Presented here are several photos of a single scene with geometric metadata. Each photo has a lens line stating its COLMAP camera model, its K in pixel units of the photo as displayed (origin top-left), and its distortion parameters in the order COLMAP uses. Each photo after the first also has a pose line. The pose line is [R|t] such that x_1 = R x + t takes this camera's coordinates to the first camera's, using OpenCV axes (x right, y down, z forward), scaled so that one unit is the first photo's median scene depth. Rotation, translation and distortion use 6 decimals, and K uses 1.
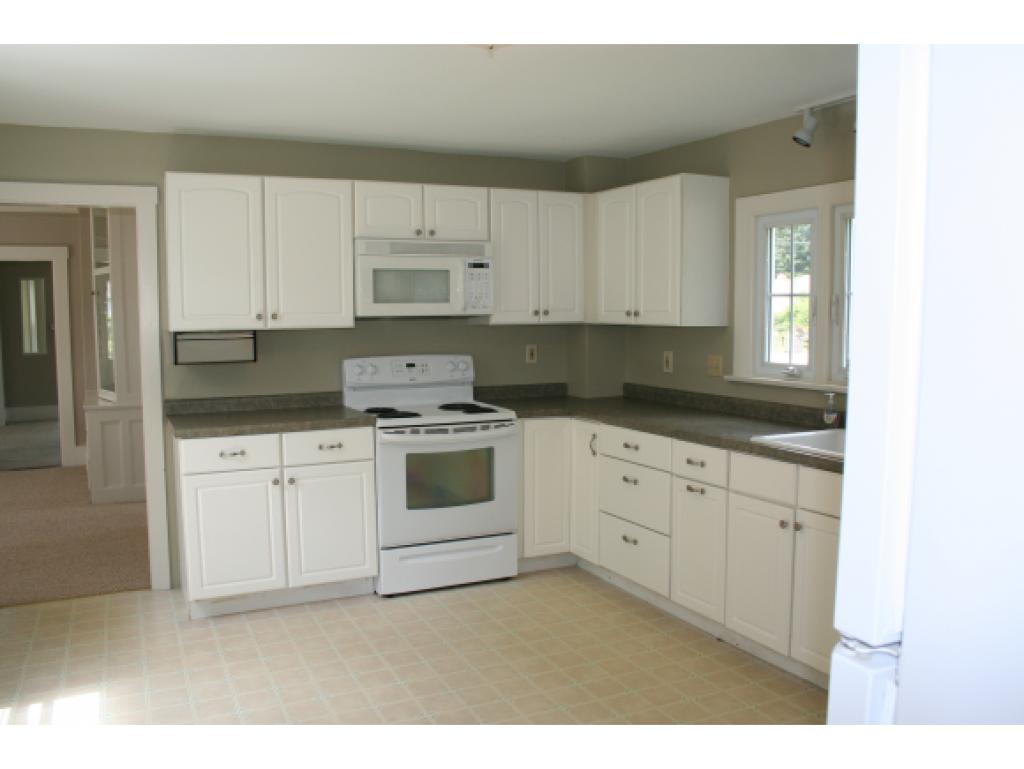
lens RADIAL K [[872.0, 0, 510.1], [0, 872.0, 387.7], [0, 0, 1]] dist [-0.121621, 0.070915]
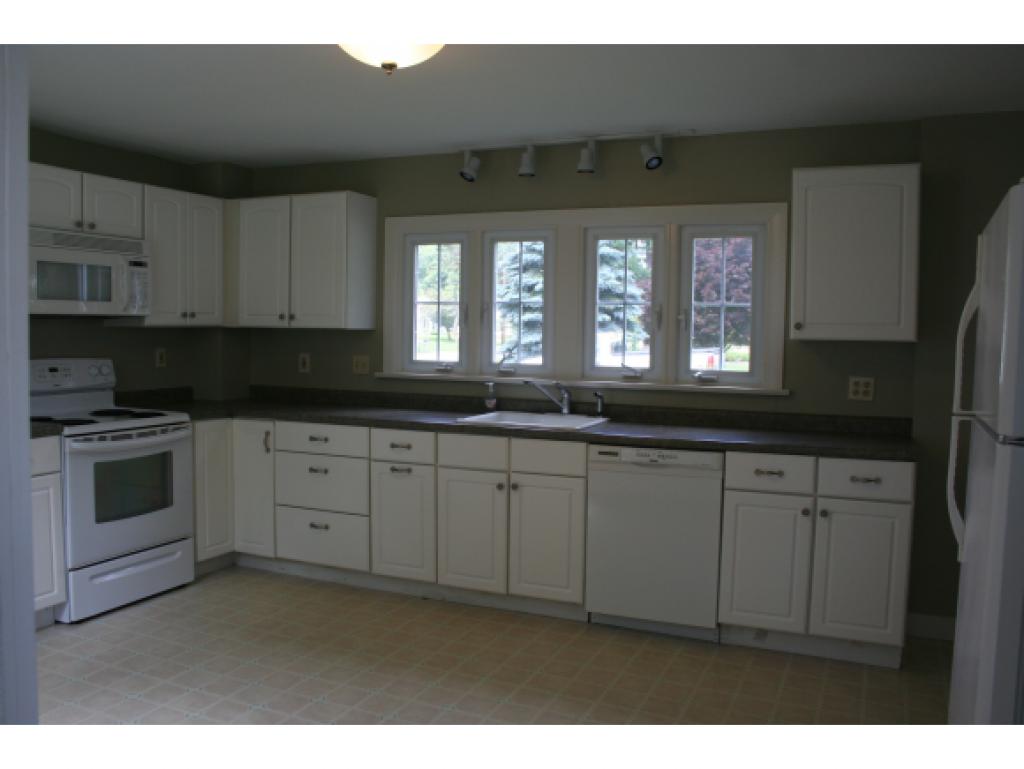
lens RADIAL K [[872.0, 0, 506.8], [0, 872.0, 387.1], [0, 0, 1]] dist [-0.121621, 0.070915]
pose [[0.761067, -0.026666, 0.648125, -0.359648], [0.039362, 0.999212, -0.005111, 0.016944], [-0.647478, 0.029401, 0.761517, 0.027101]]
